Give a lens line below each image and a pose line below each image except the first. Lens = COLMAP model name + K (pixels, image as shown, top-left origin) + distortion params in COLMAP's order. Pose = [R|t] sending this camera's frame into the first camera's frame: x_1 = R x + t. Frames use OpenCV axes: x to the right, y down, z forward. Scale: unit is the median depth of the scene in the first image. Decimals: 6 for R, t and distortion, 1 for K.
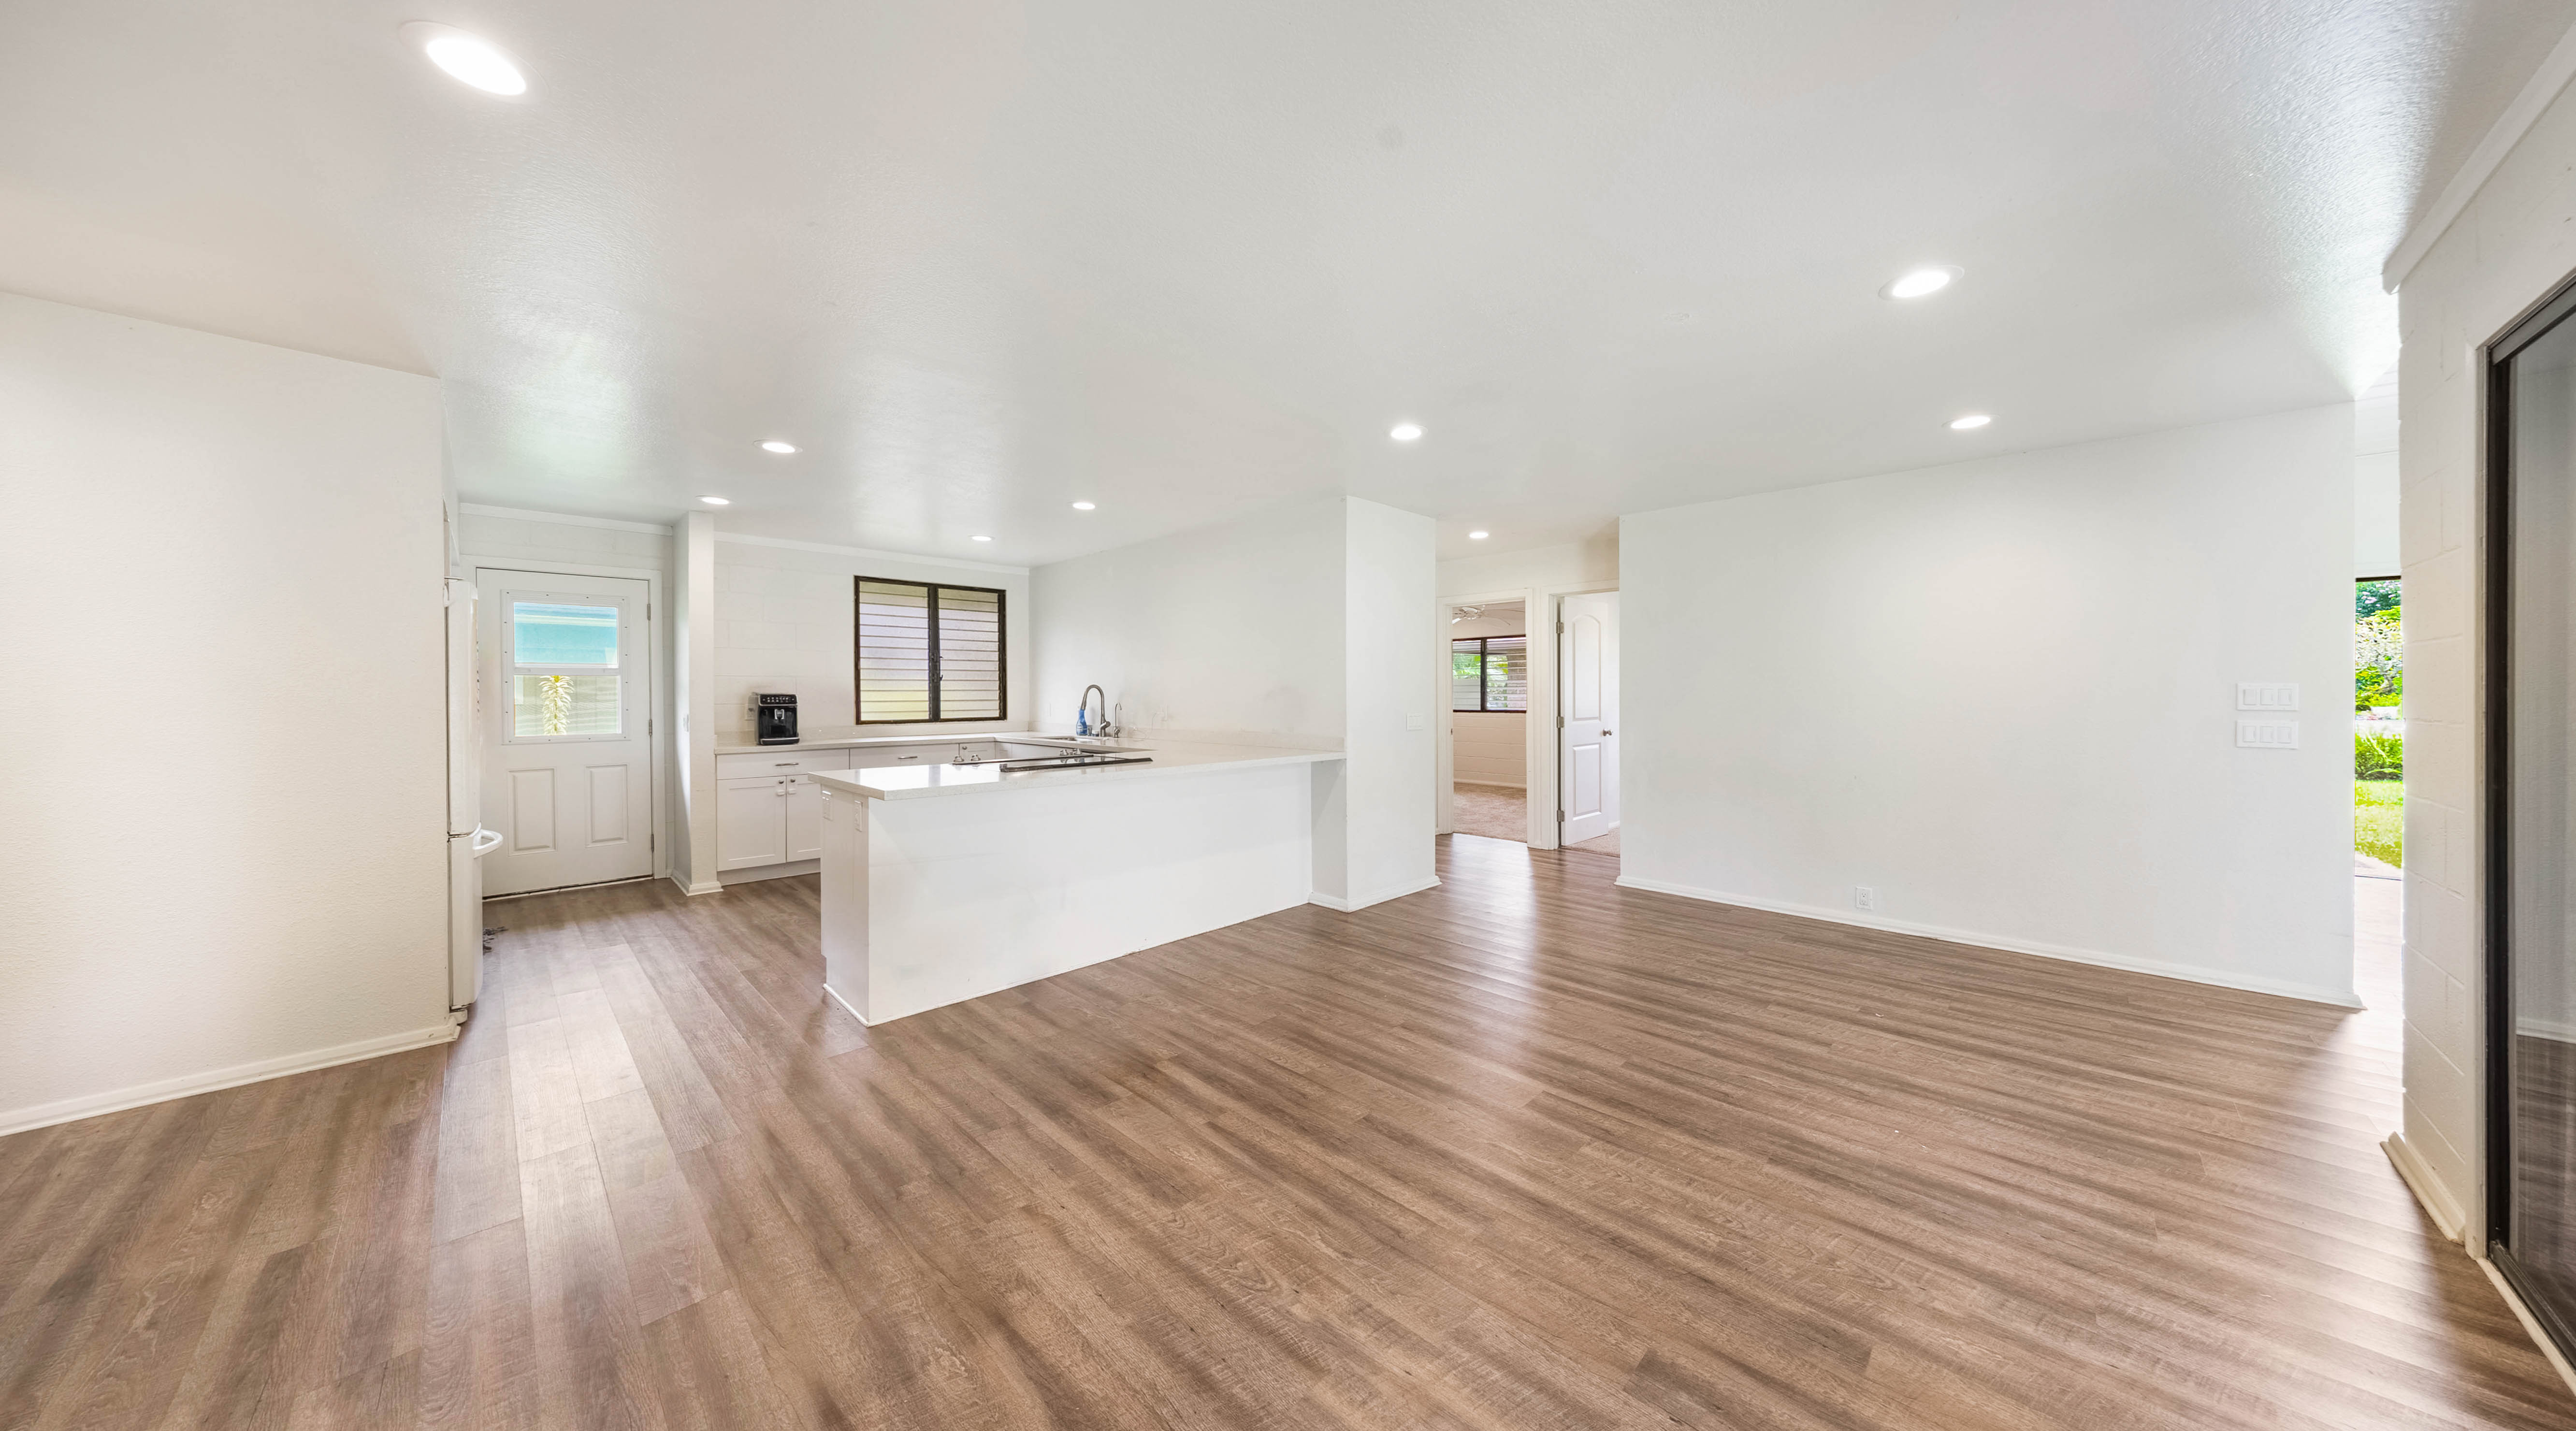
lens RADIAL K [[775.9, 0, 1310.9], [0, 775.9, 695.7], [0, 0, 1]] dist [-0.000350, -0.000024]
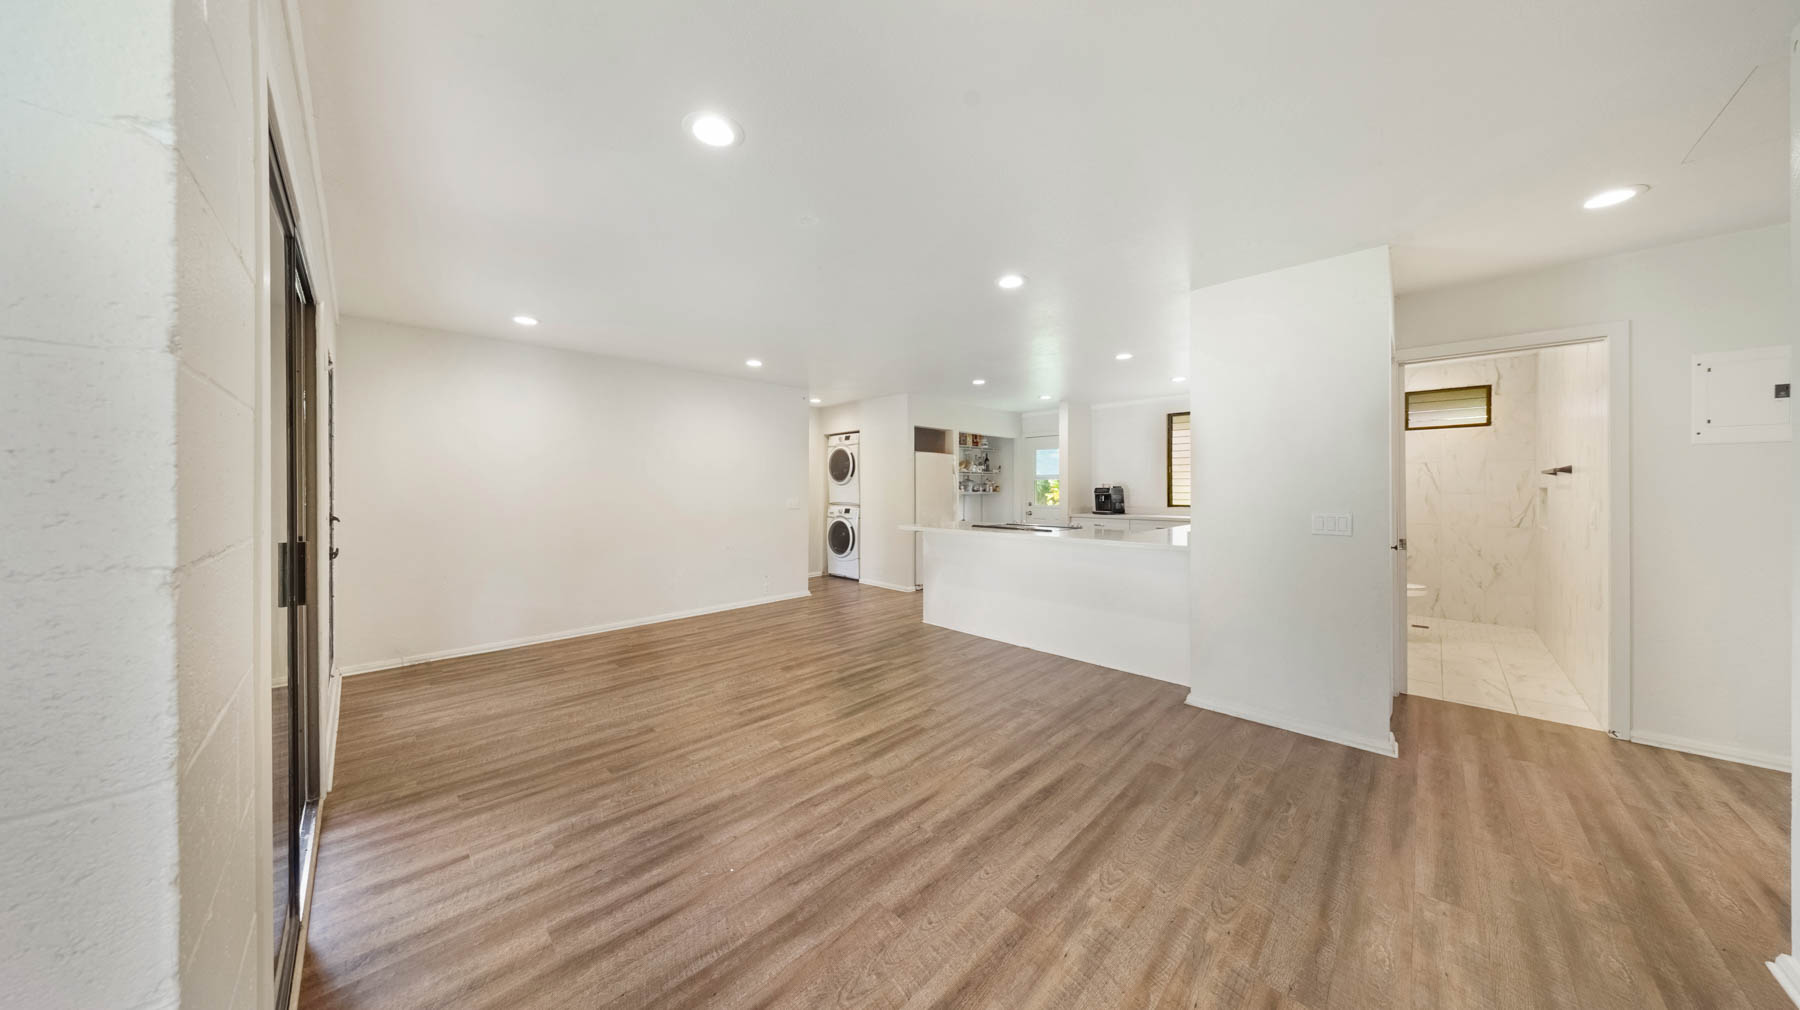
lens RADIAL K [[542.2, 0, 886.4], [0, 542.2, 493.9], [0, 0, 1]] dist [-0.000350, -0.000024]
pose [[-0.028940, 0.011905, -0.999510, 1.542693], [-0.001308, 0.999928, 0.011948, -0.005193], [0.999580, 0.001653, -0.028922, 1.249650]]
